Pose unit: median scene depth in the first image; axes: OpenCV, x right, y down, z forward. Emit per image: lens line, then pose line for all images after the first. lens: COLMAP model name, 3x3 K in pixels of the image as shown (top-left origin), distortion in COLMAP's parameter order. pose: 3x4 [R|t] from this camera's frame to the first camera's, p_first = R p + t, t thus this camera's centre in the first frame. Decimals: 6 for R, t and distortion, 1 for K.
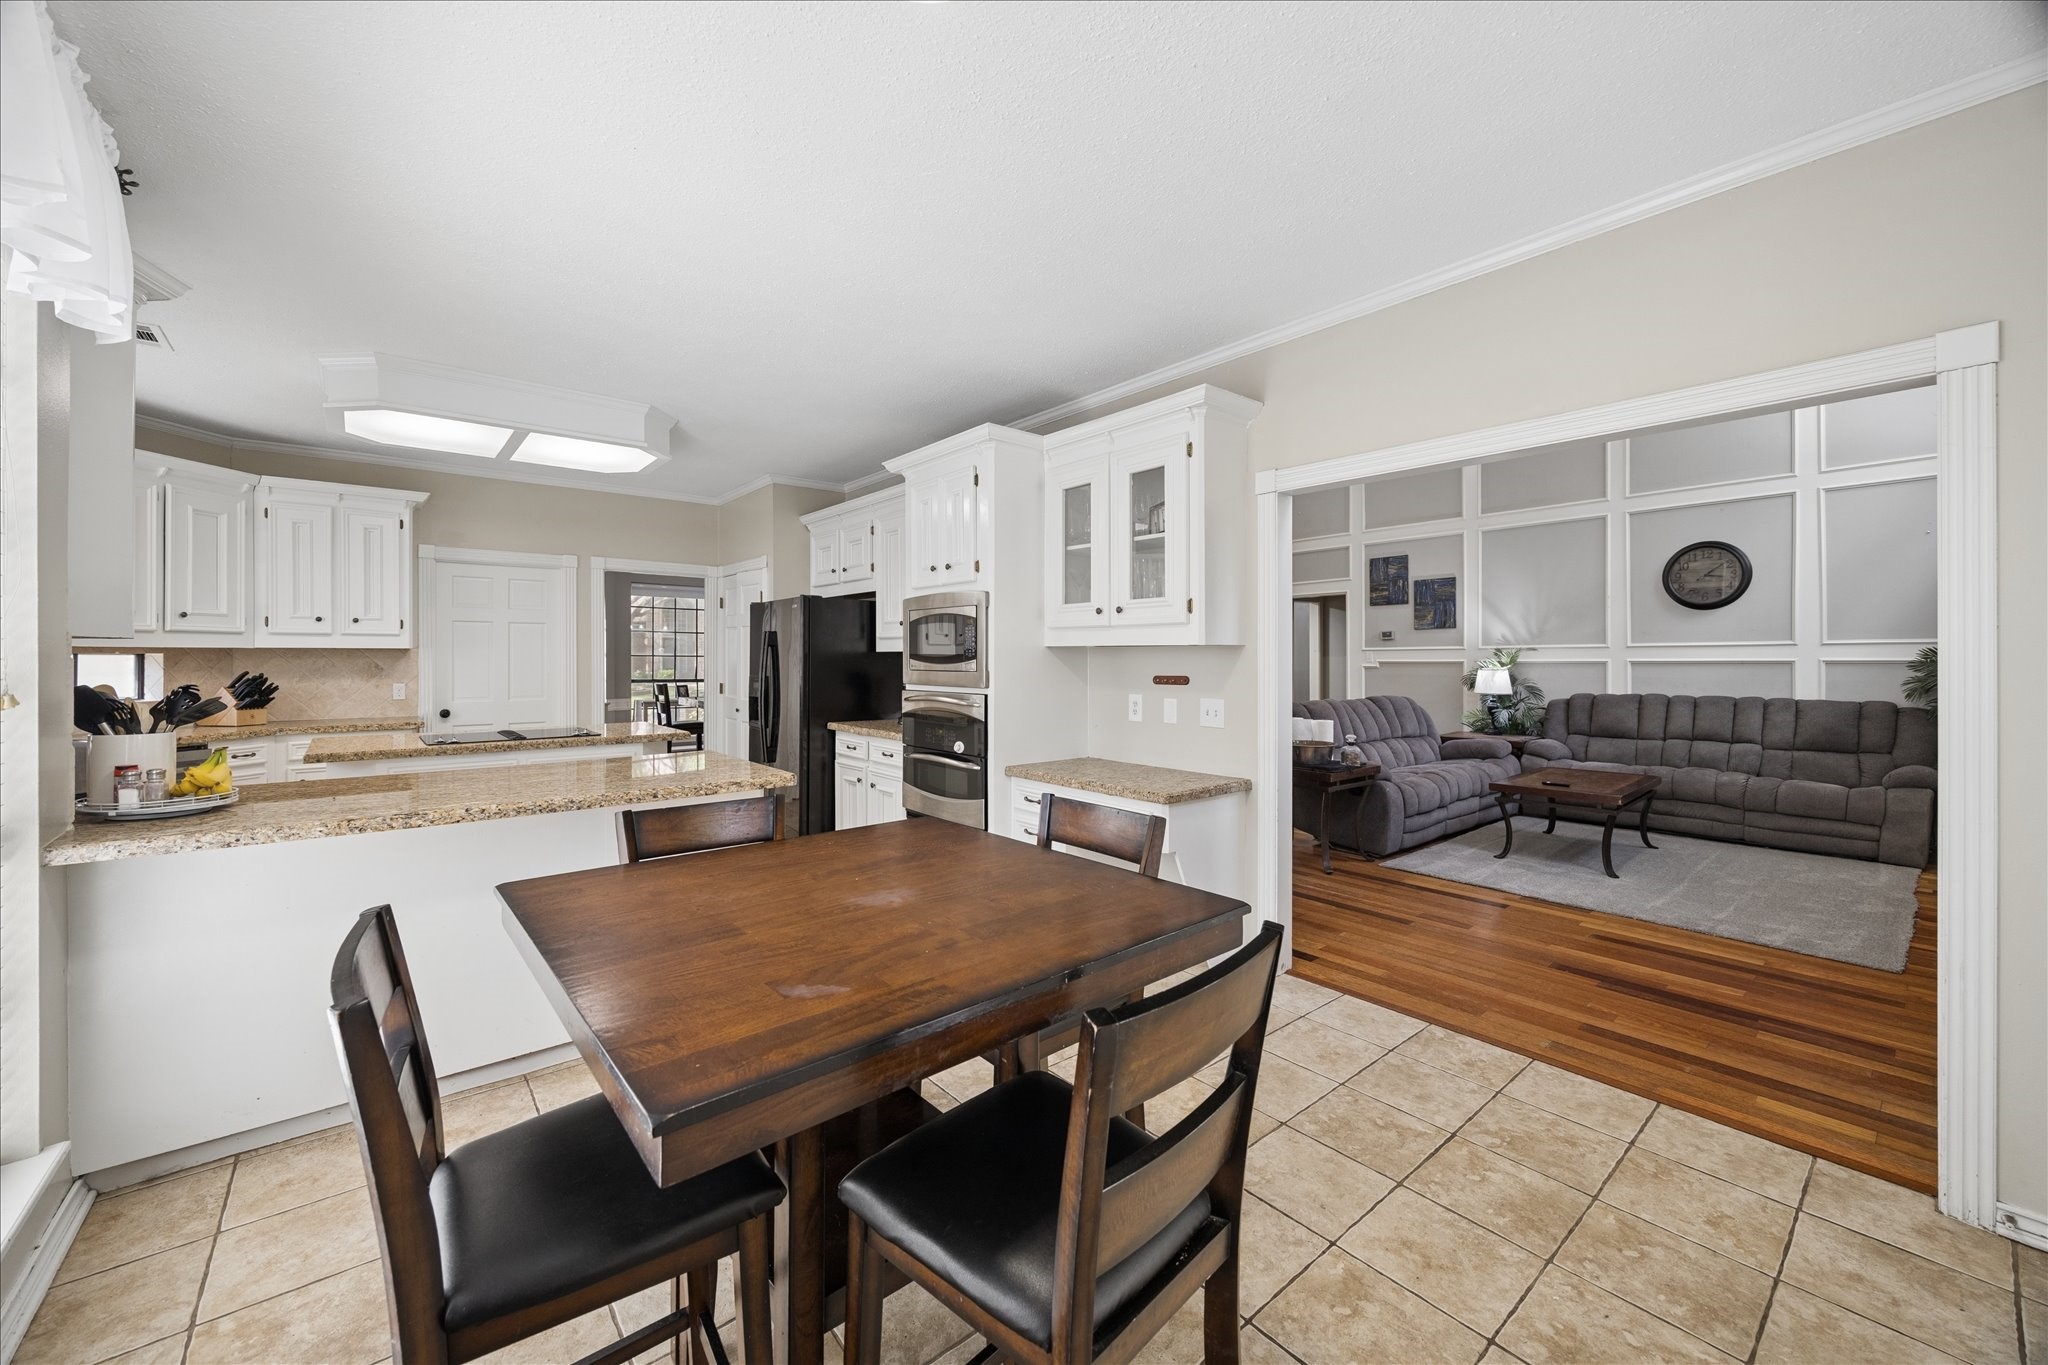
lens RADIAL K [[783.6, 0, 1014.6], [0, 783.6, 670.8], [0, 0, 1]] dist [-0.001669, -0.000143]
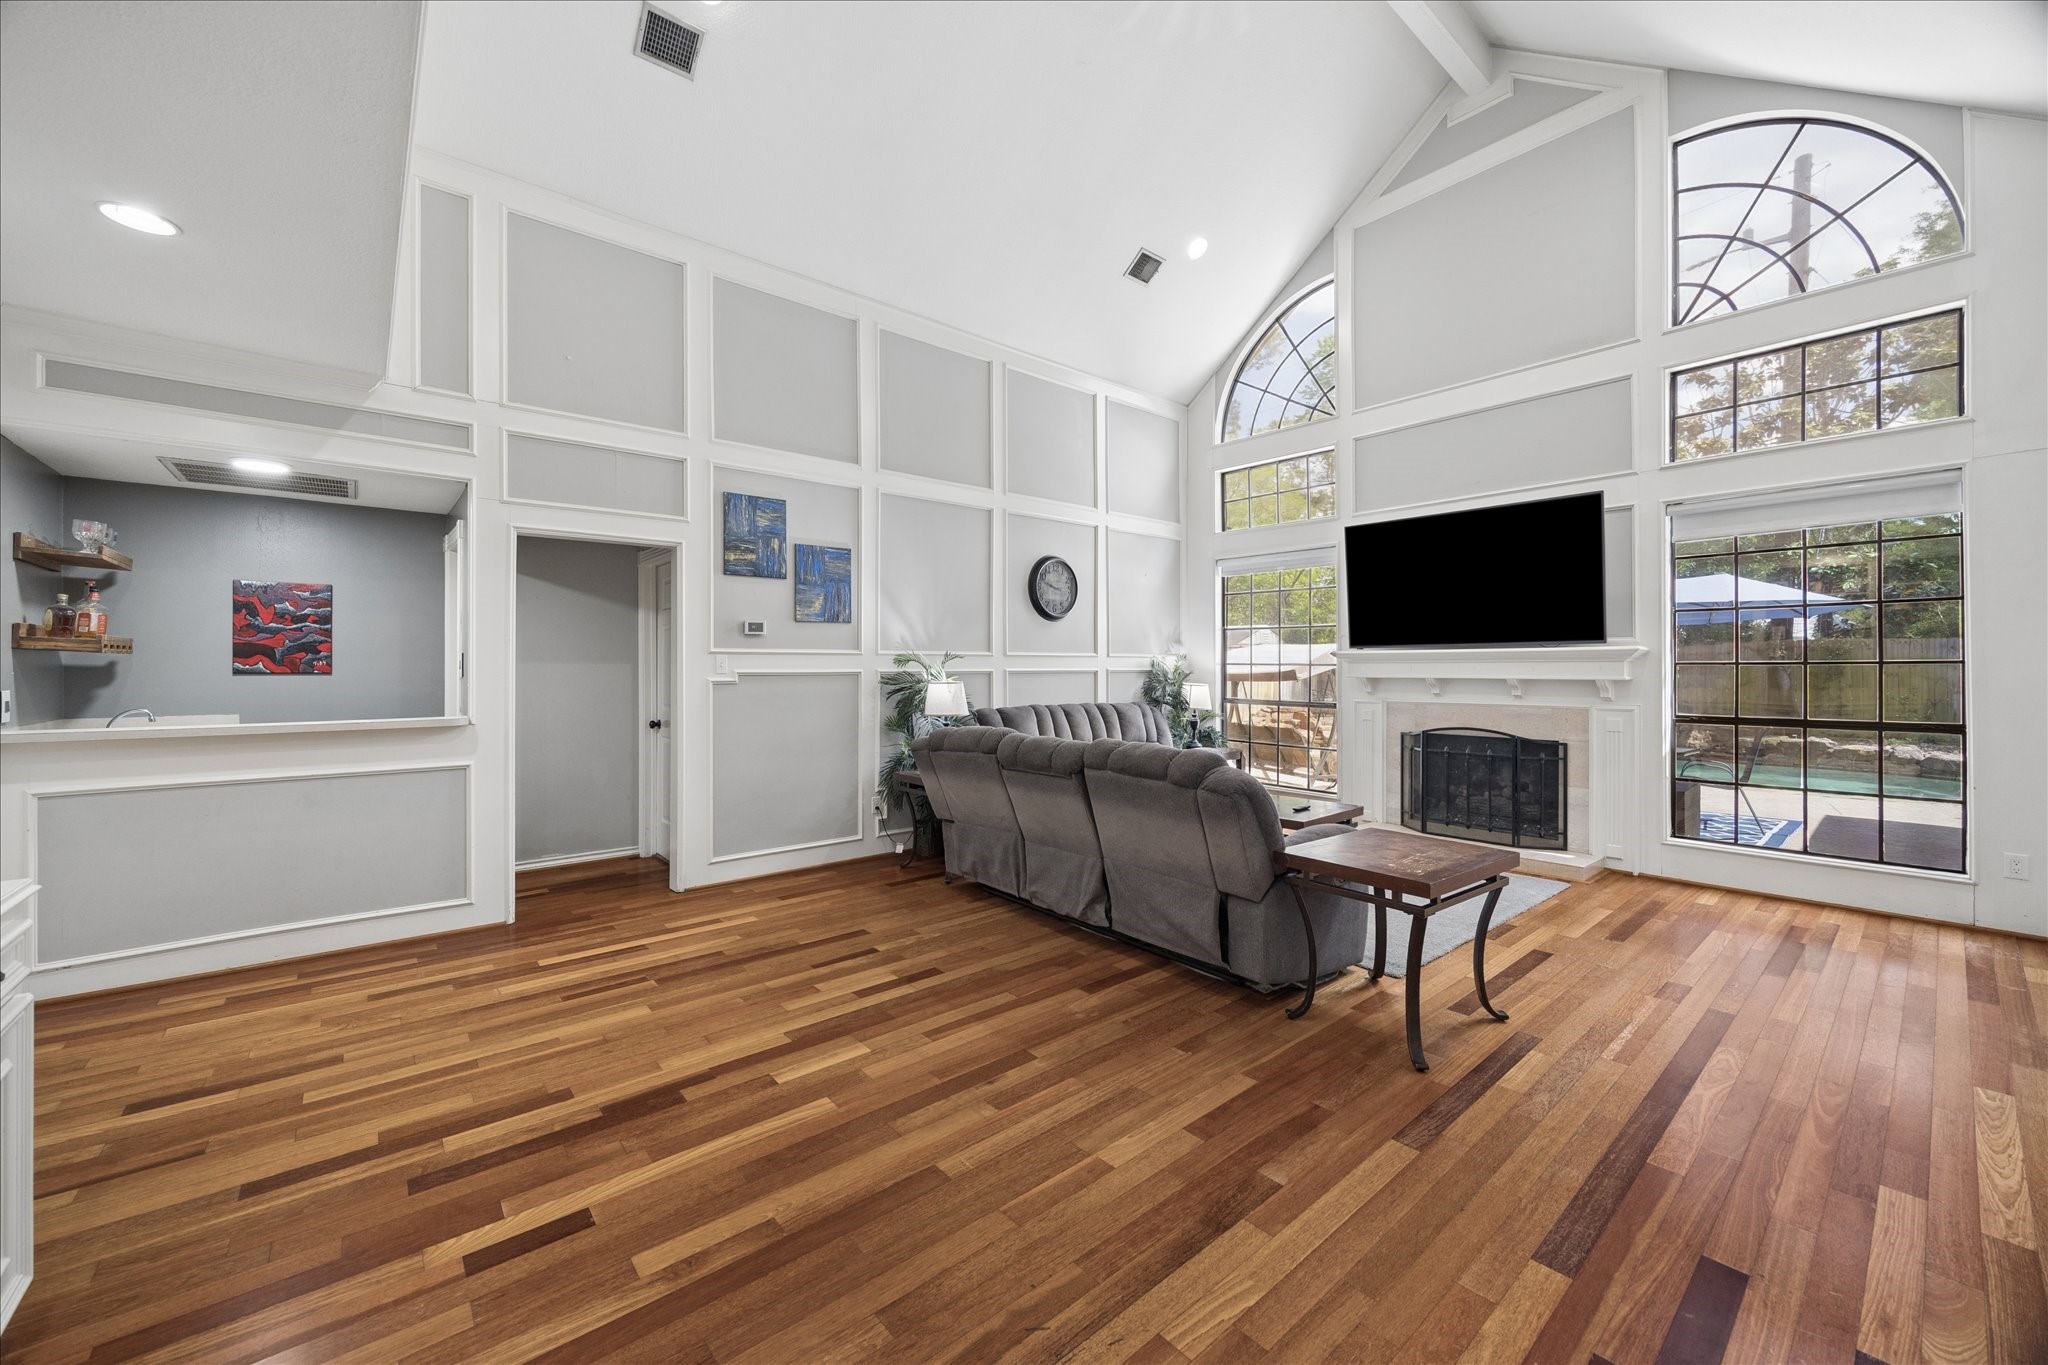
lens RADIAL K [[783.6, 0, 1014.6], [0, 783.6, 670.8], [0, 0, 1]] dist [-0.001669, -0.000143]
pose [[-0.010276, 0.000676, 0.999947, -0.122579], [0.016362, 0.999866, -0.000507, -0.009972], [-0.999813, 0.016356, -0.010286, 0.838151]]
